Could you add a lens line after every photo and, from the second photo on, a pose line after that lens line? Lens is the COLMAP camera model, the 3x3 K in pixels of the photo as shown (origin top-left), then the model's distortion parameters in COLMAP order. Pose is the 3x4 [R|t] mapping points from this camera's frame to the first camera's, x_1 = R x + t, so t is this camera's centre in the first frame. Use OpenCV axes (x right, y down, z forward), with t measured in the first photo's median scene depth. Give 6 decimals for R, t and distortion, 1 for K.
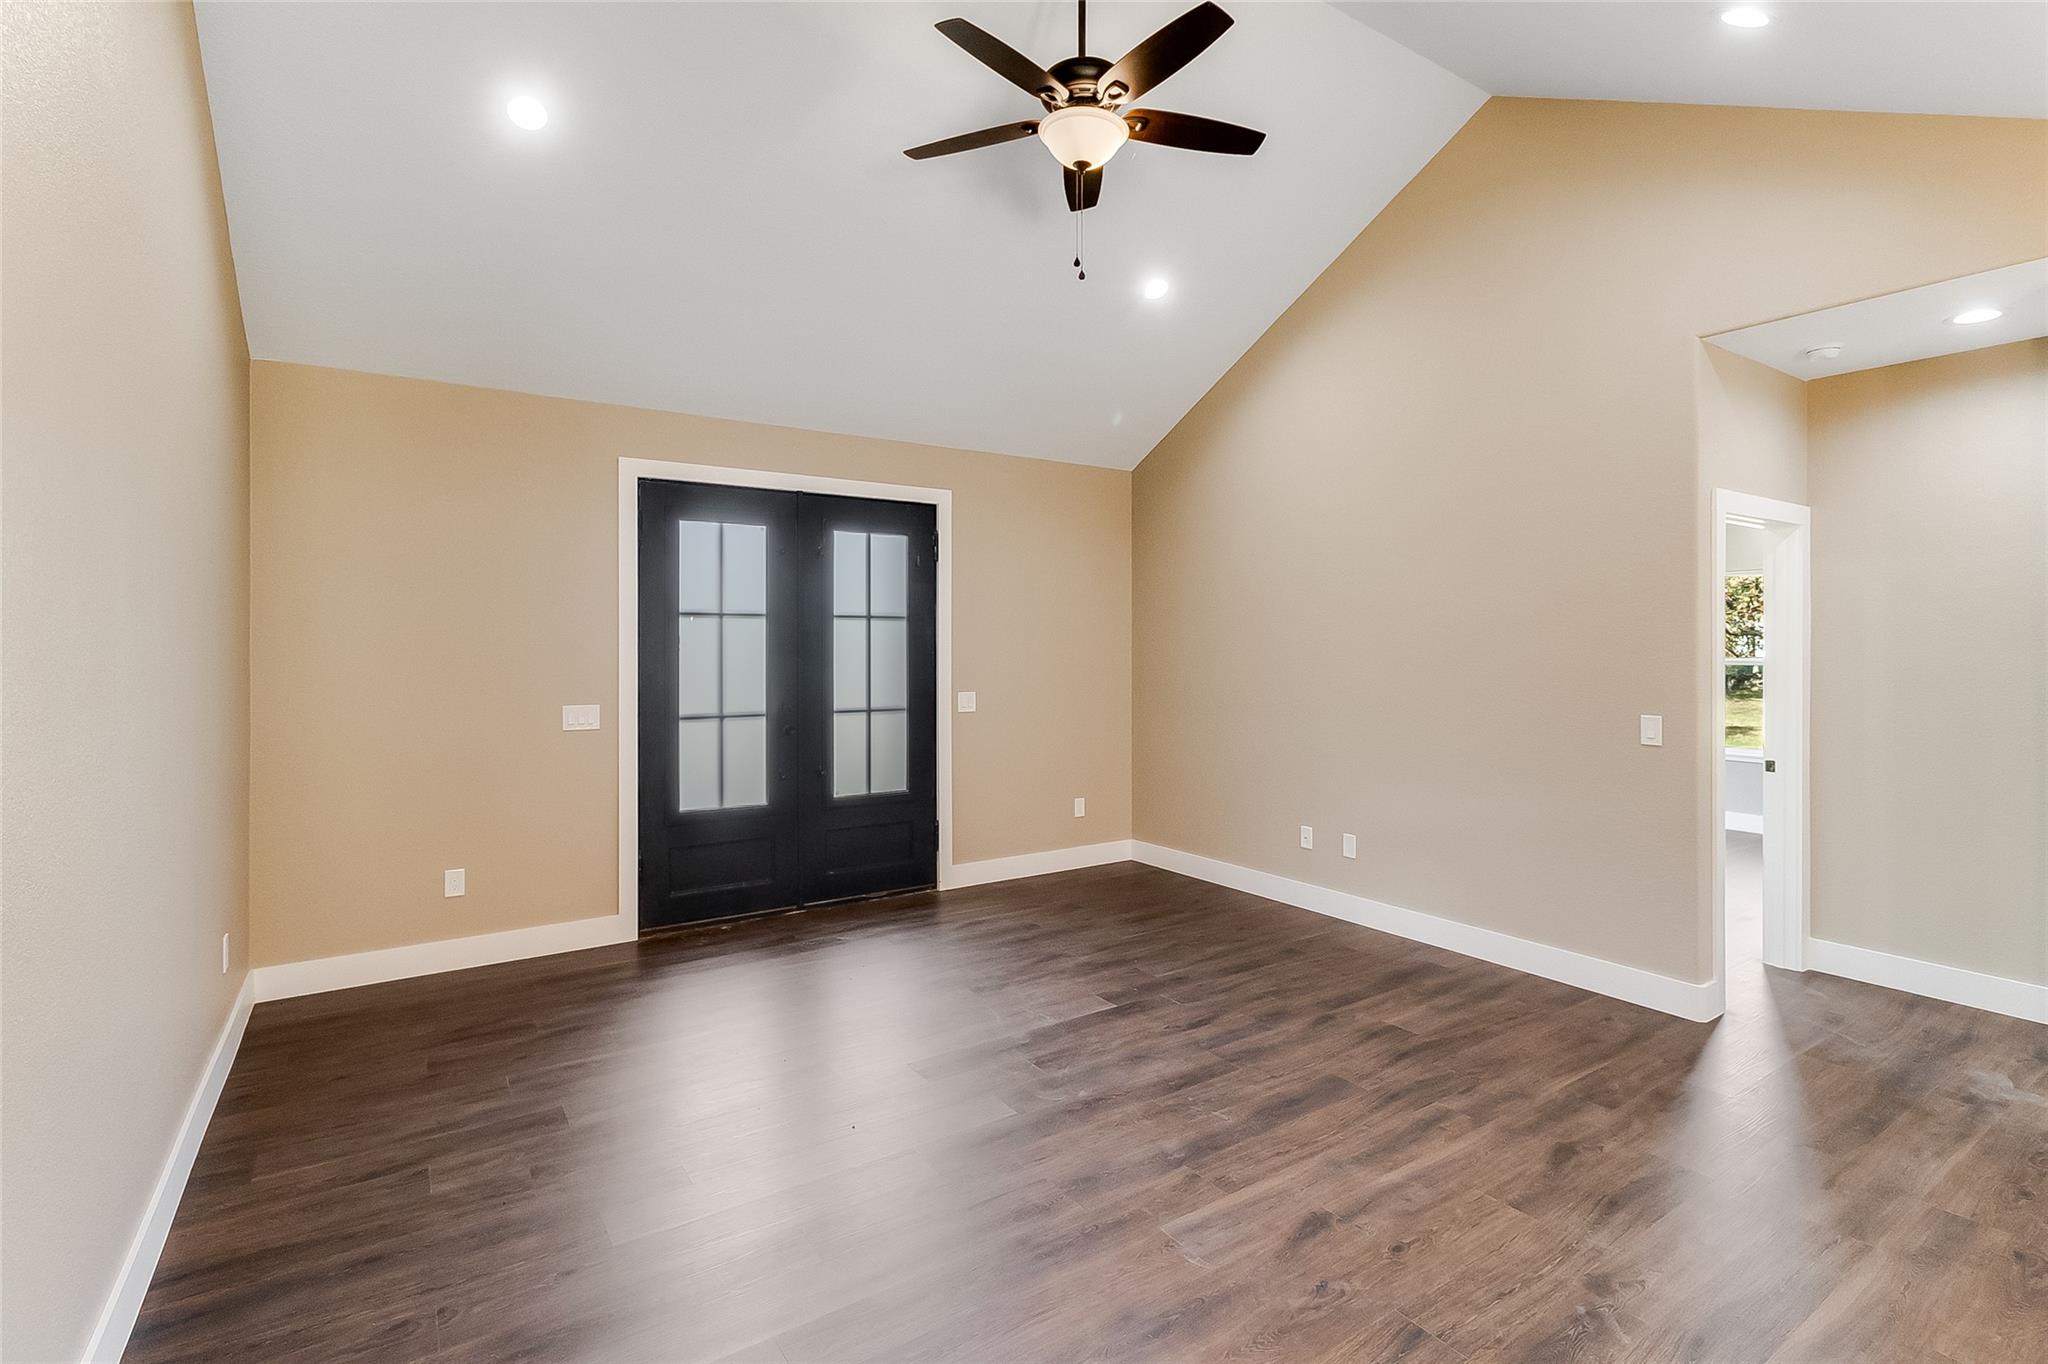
lens RADIAL K [[955.1, 0, 1036.0], [0, 955.1, 651.1], [0, 0, 1]] dist [-0.003587, 0.000268]
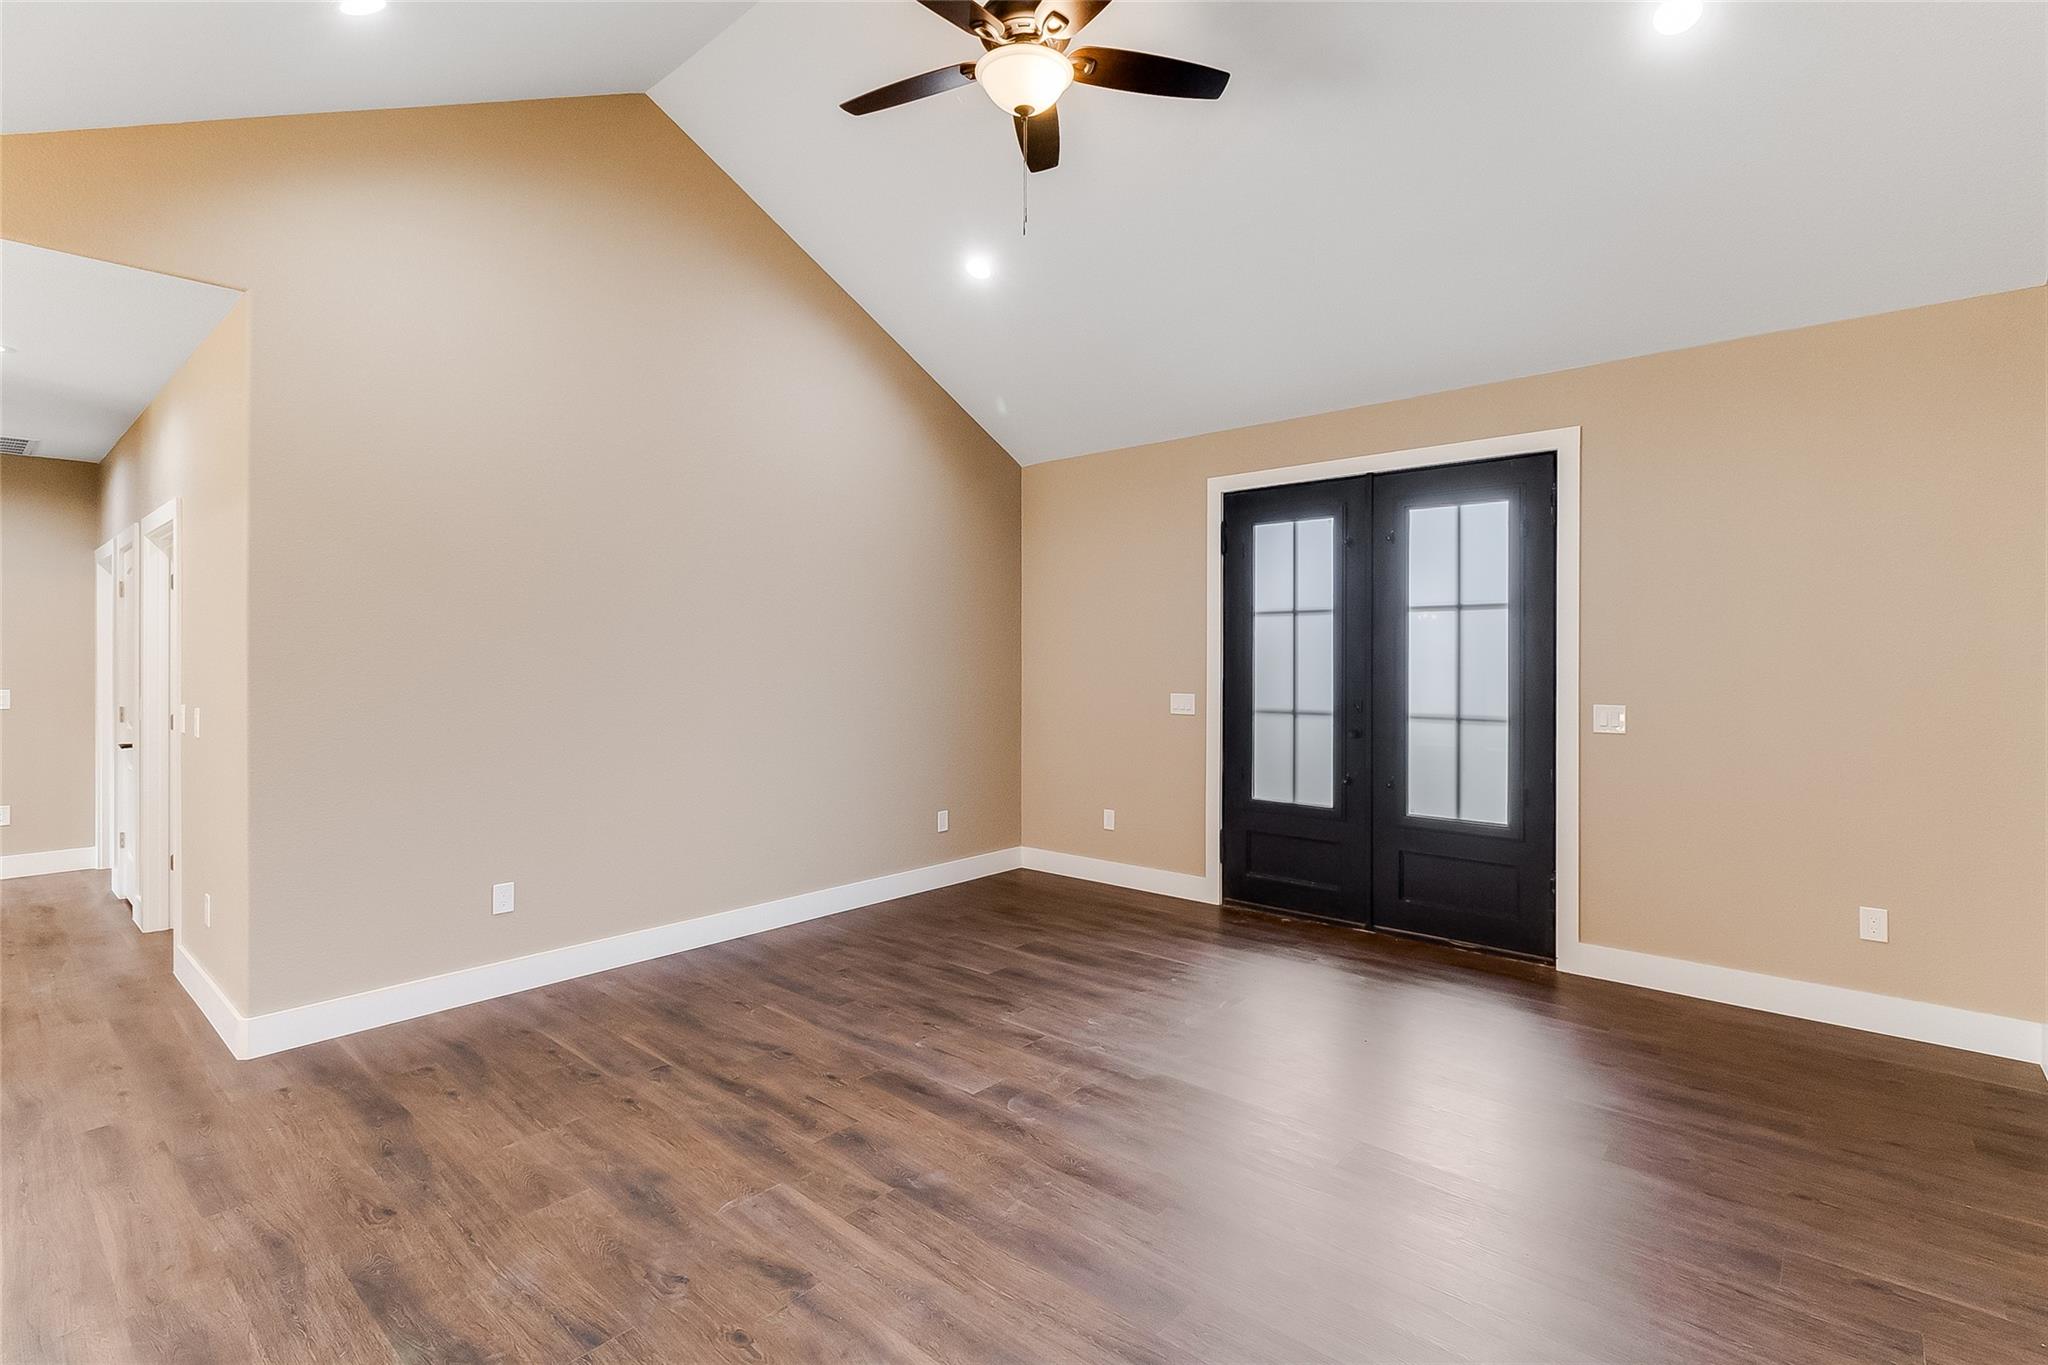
lens RADIAL K [[955.1, 0, 1036.0], [0, 955.1, 651.6], [0, 0, 1]] dist [-0.003587, 0.000268]
pose [[0.260037, -0.003332, -0.965593, 0.564772], [-0.005274, 0.999974, -0.004871, 0.010404], [0.965584, 0.006359, 0.260012, 0.460533]]
